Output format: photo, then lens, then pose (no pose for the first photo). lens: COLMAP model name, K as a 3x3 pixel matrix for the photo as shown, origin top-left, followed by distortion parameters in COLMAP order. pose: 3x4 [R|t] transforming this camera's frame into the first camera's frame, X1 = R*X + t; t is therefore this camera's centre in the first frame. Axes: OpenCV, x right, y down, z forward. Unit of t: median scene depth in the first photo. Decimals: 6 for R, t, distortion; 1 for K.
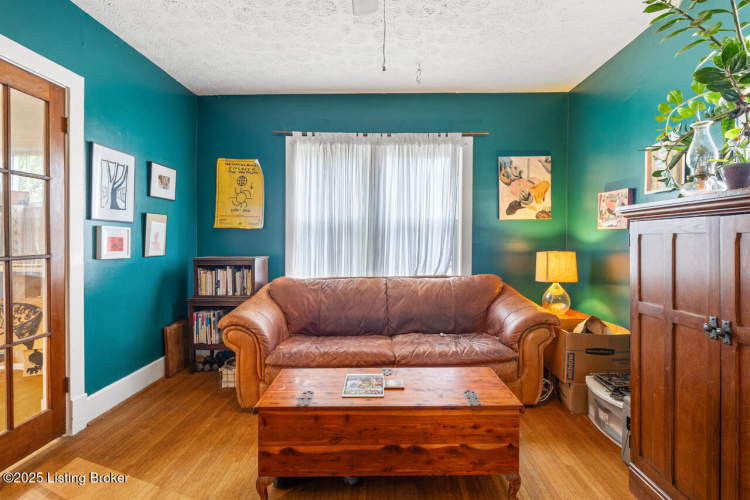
lens RADIAL K [[358.8, 0, 374.6], [0, 358.8, 244.9], [0, 0, 1]] dist [0.000406, -0.001234]
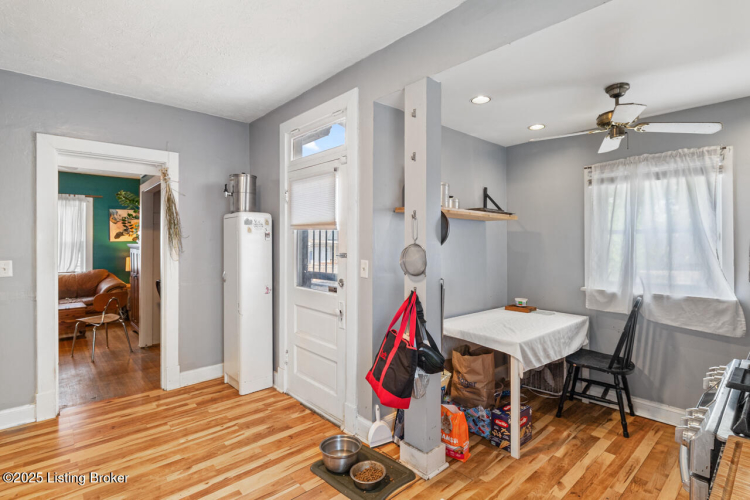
lens RADIAL K [[358.8, 0, 377.1], [0, 358.8, 250.3], [0, 0, 1]] dist [0.000406, -0.001234]
pose [[0.724079, -0.022800, 0.689340, 0.051103], [0.013163, 0.999728, 0.019241, -0.041356], [-0.689592, -0.004858, 0.724182, -1.577839]]
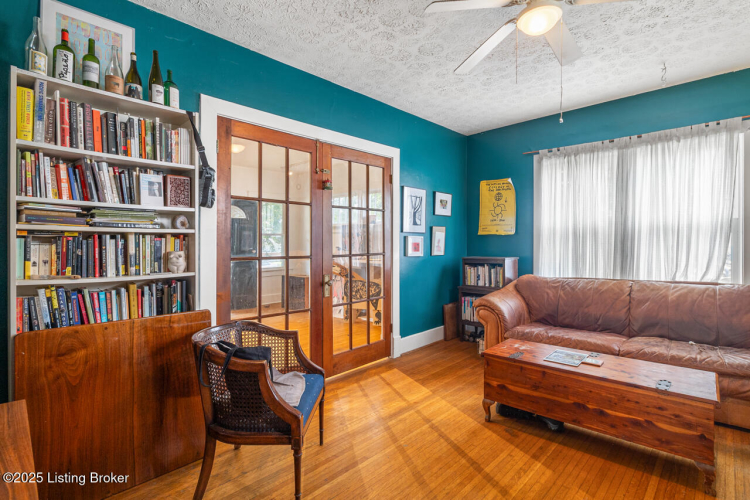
lens RADIAL K [[358.8, 0, 376.5], [0, 358.8, 248.9], [0, 0, 1]] dist [0.000406, -0.001234]
pose [[0.722927, 0.002780, -0.690918, 0.221462], [-0.001242, 0.999996, 0.002724, 0.001023], [0.690923, -0.001111, 0.722928, -0.235324]]
